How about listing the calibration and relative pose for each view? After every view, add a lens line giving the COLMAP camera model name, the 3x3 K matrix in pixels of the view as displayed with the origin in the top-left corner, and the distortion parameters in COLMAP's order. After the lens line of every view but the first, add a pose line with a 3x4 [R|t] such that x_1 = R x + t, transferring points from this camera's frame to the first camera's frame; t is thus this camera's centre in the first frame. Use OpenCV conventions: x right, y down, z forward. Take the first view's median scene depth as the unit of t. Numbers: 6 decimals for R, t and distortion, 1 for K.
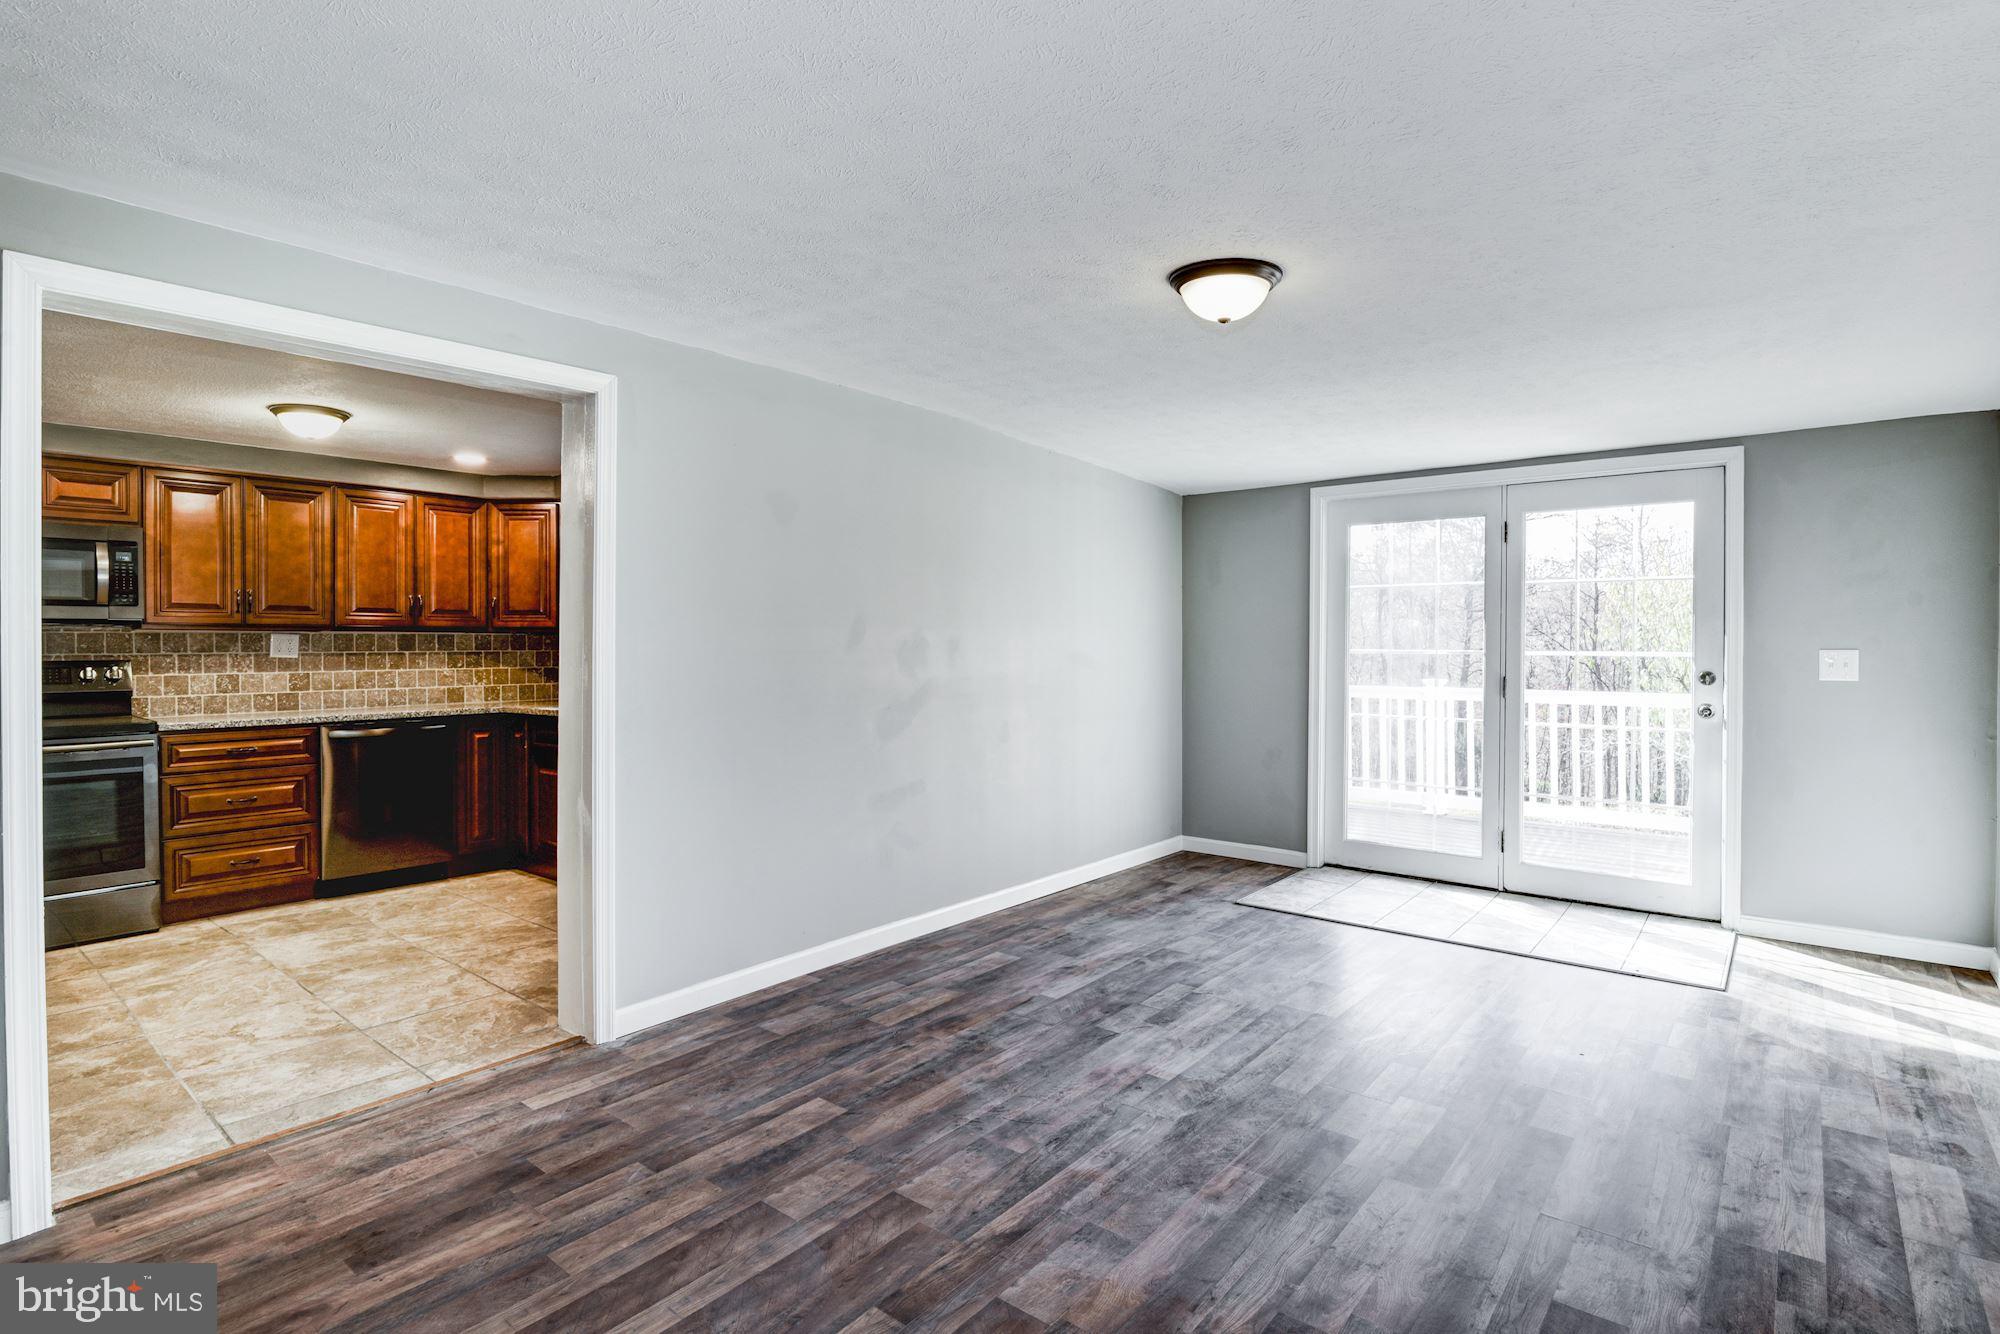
lens RADIAL K [[980.4, 0, 1013.2], [0, 980.4, 663.6], [0, 0, 1]] dist [-0.000252, -0.007758]
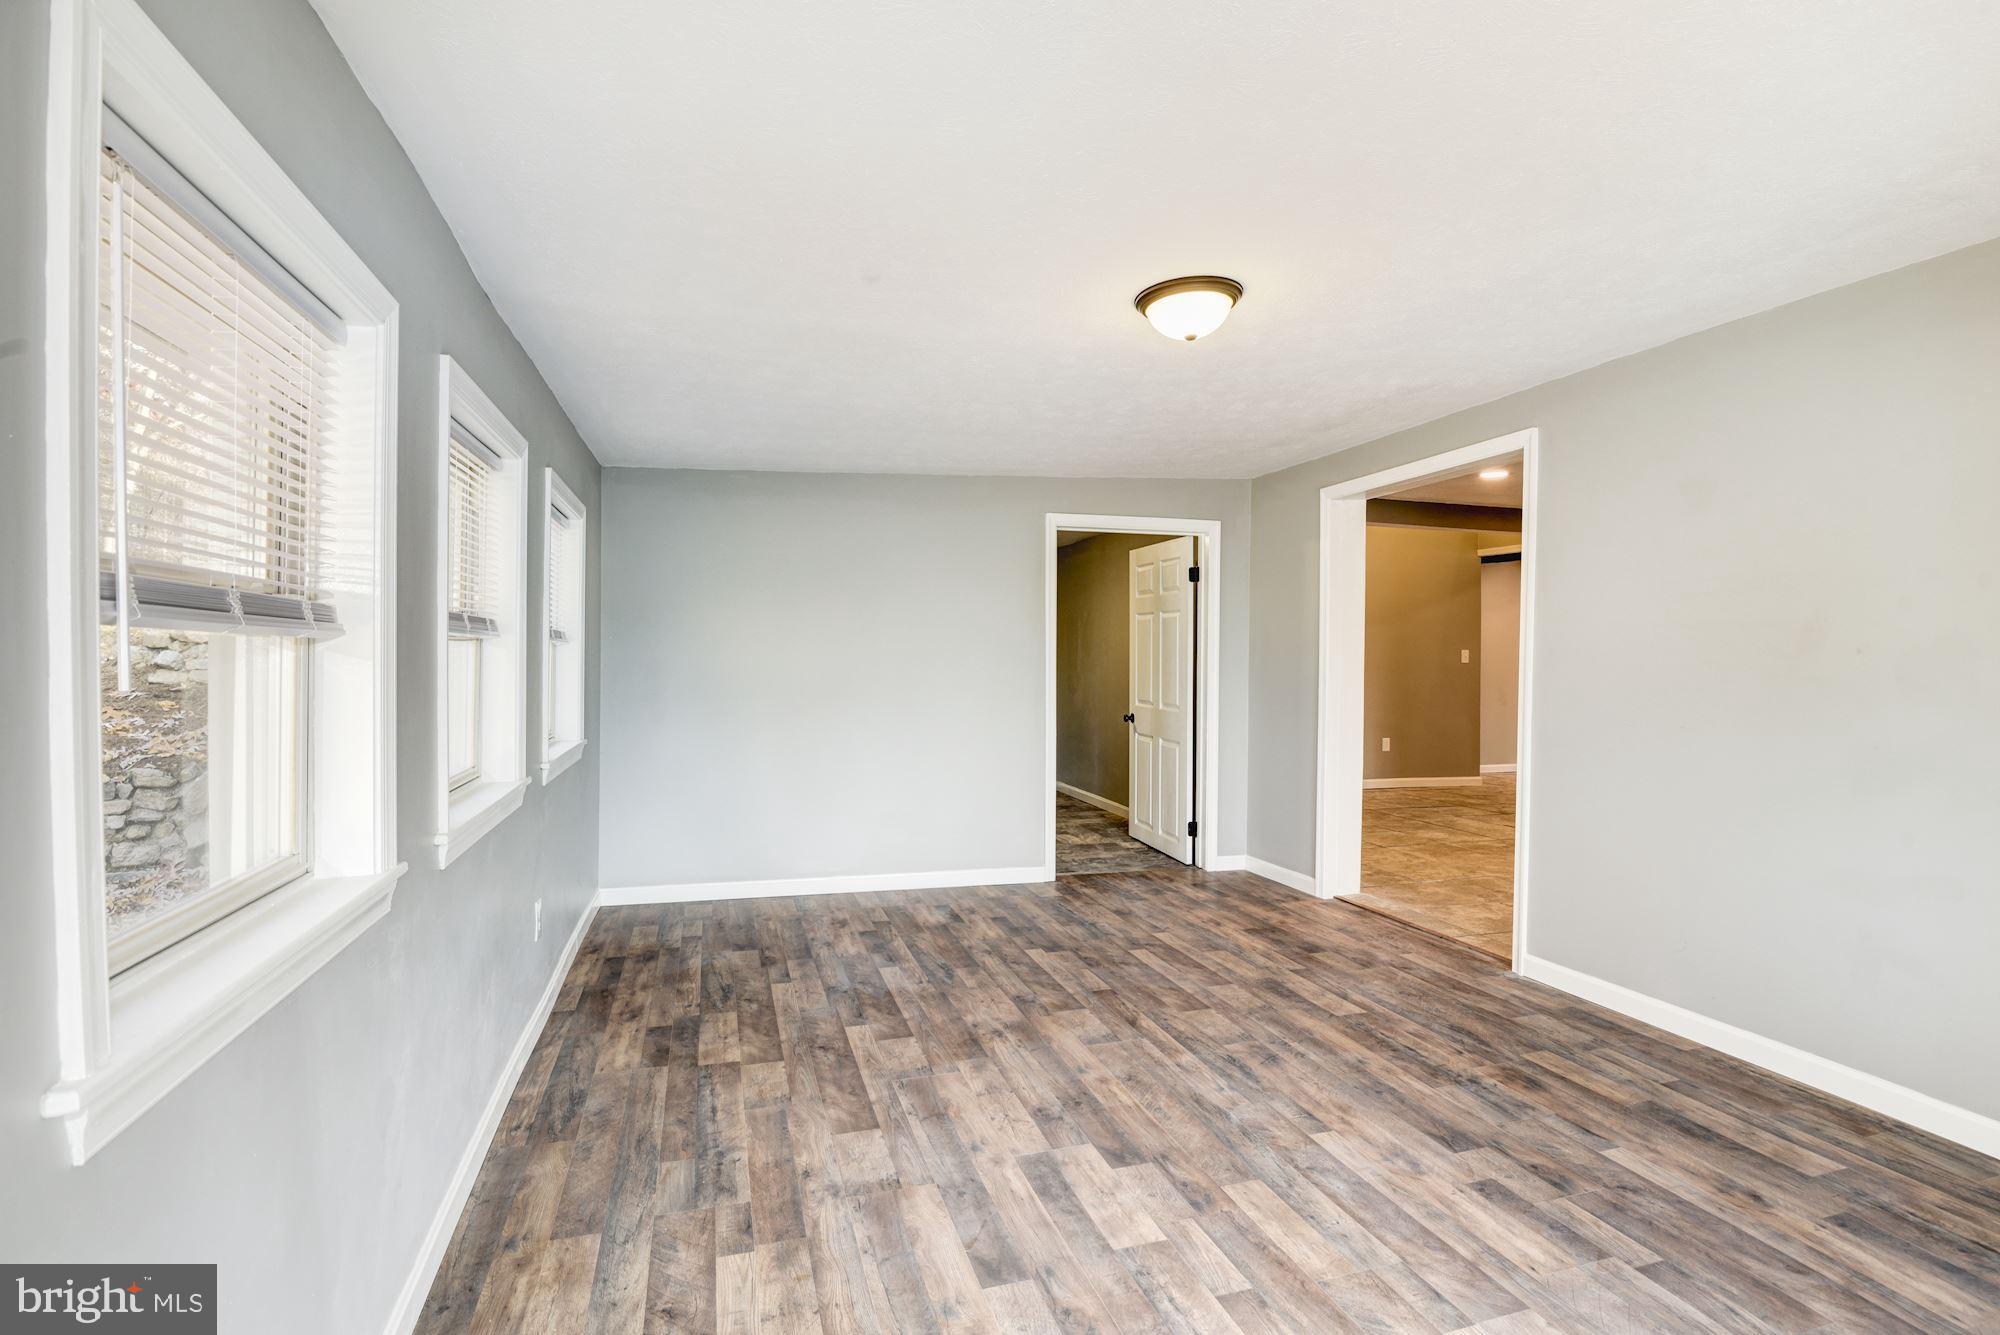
lens RADIAL K [[980.4, 0, 1013.2], [0, 980.4, 664.1], [0, 0, 1]] dist [-0.000252, -0.007758]
pose [[-0.559893, 0.008165, -0.828525, 0.987947], [-0.014513, 0.999701, 0.019659, -0.018701], [0.828438, 0.023031, -0.559607, 1.191696]]
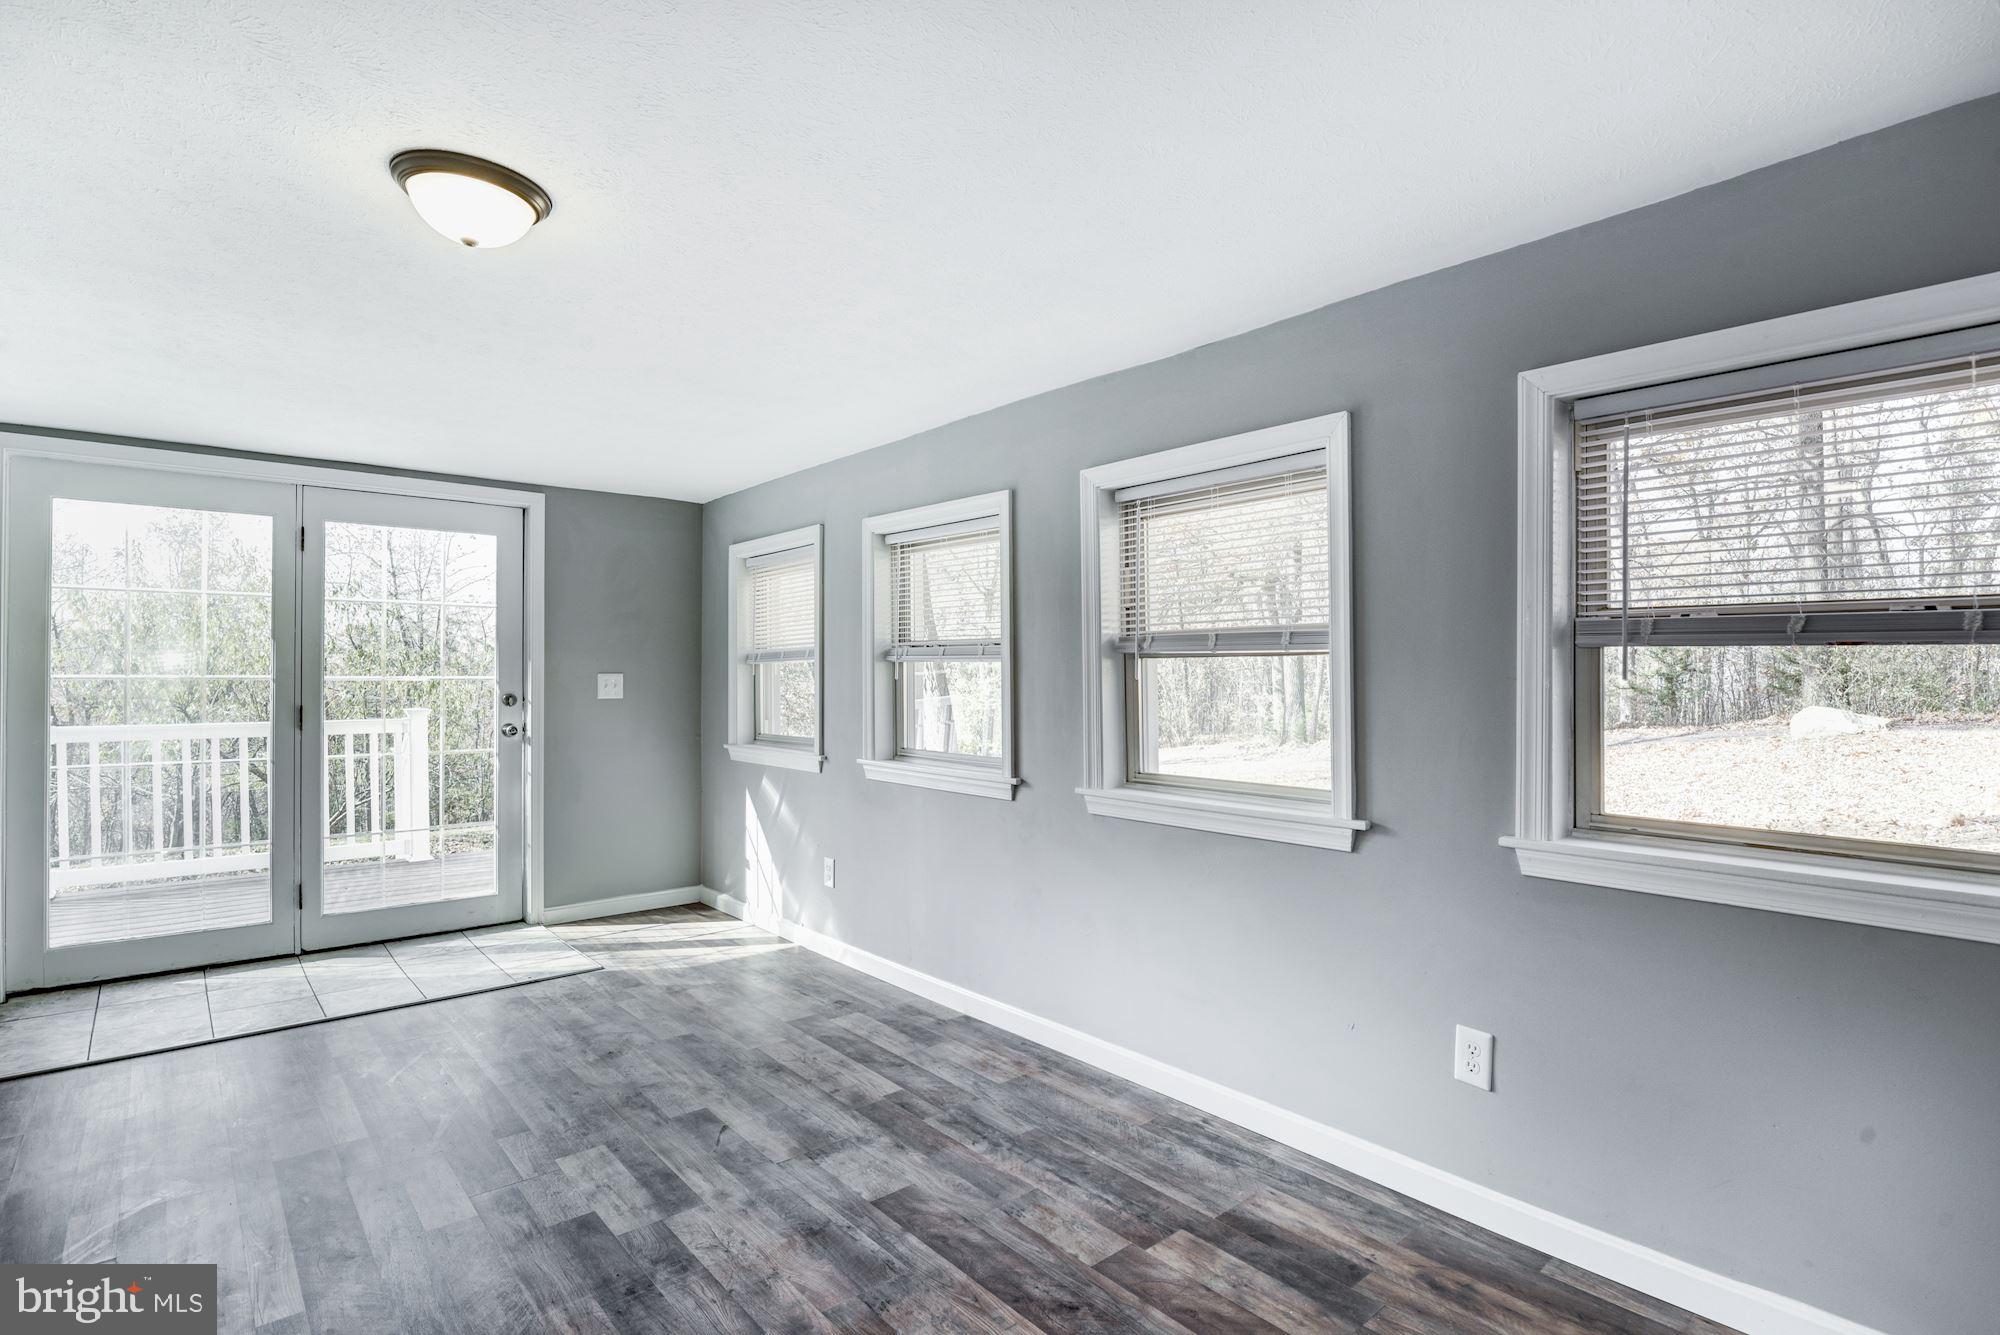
lens RADIAL K [[980.4, 0, 1013.2], [0, 980.4, 664.1], [0, 0, 1]] dist [-0.000252, -0.007758]
pose [[0.173721, 0.009597, 0.984748, -0.390579], [0.017794, 0.999759, -0.012882, -0.000446], [-0.984634, 0.019760, 0.173508, 0.373136]]
